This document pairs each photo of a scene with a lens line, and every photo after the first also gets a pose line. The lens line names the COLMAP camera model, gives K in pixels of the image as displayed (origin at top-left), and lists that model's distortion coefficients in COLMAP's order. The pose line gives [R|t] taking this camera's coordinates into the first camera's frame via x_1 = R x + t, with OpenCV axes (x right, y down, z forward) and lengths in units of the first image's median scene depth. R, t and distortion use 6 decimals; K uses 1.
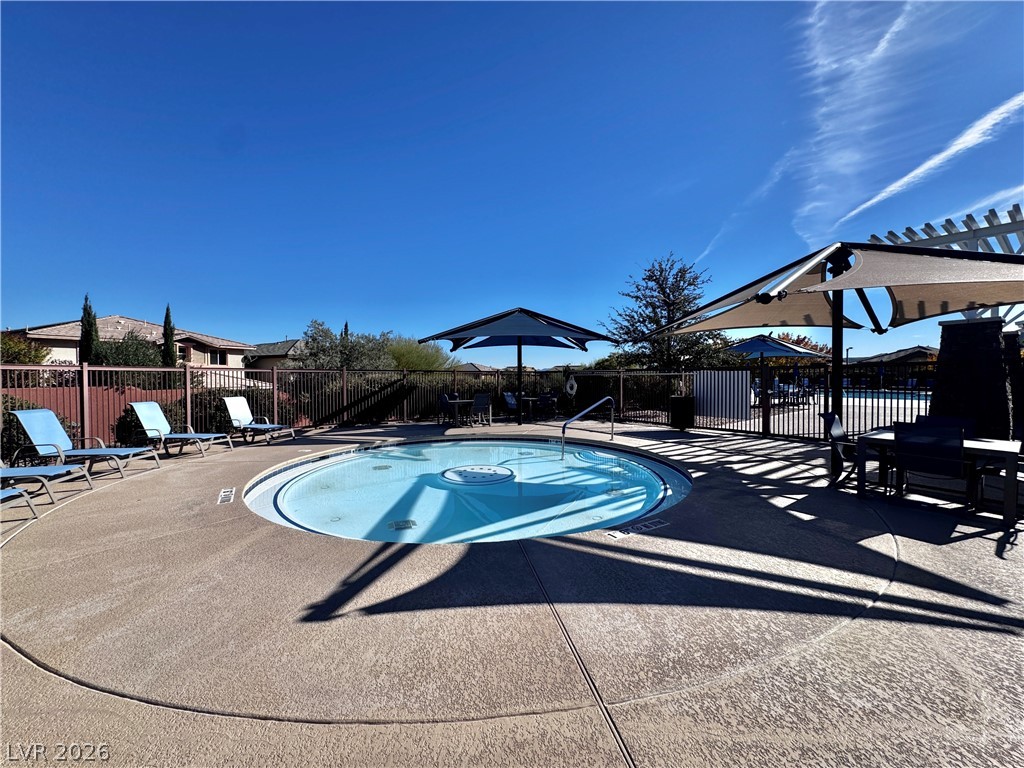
lens RADIAL K [[406.7, 0, 512.0], [0, 406.7, 384.0], [0, 0, 1]] dist [0.000540, 0.000321]
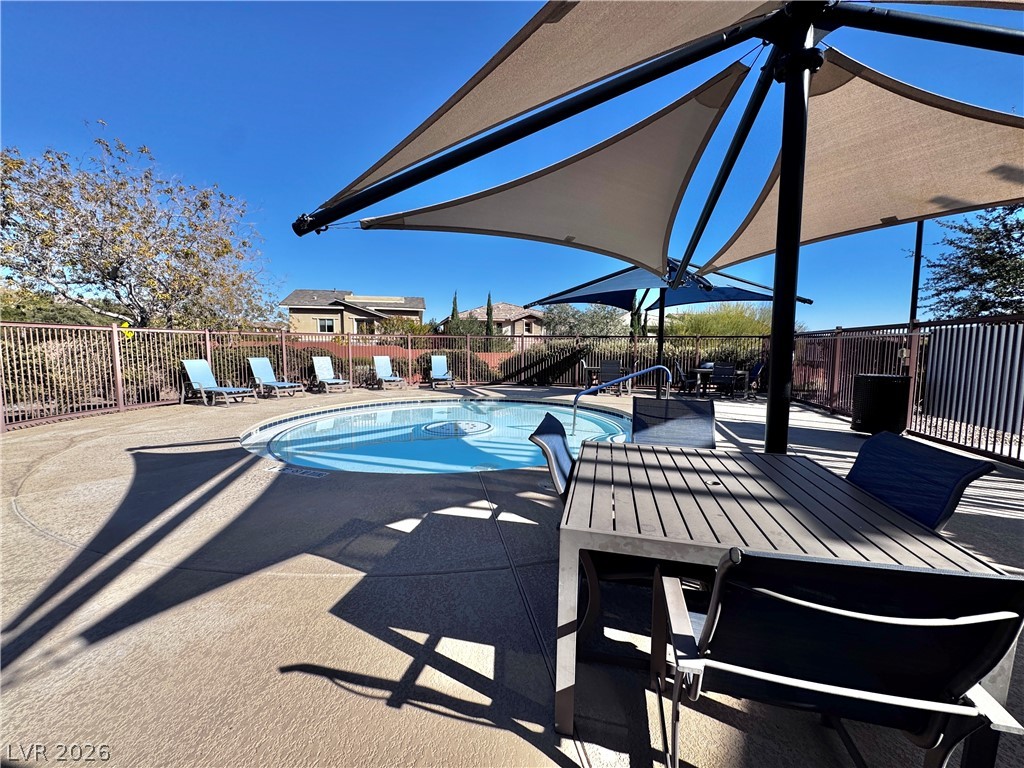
lens RADIAL K [[406.7, 0, 512.0], [0, 406.7, 384.0], [0, 0, 1]] dist [0.000540, 0.000321]
pose [[0.584527, 0.075972, -0.807809, 1.175425], [-0.008403, 0.996120, 0.087601, -0.005148], [0.811330, -0.044418, 0.582898, 0.604038]]
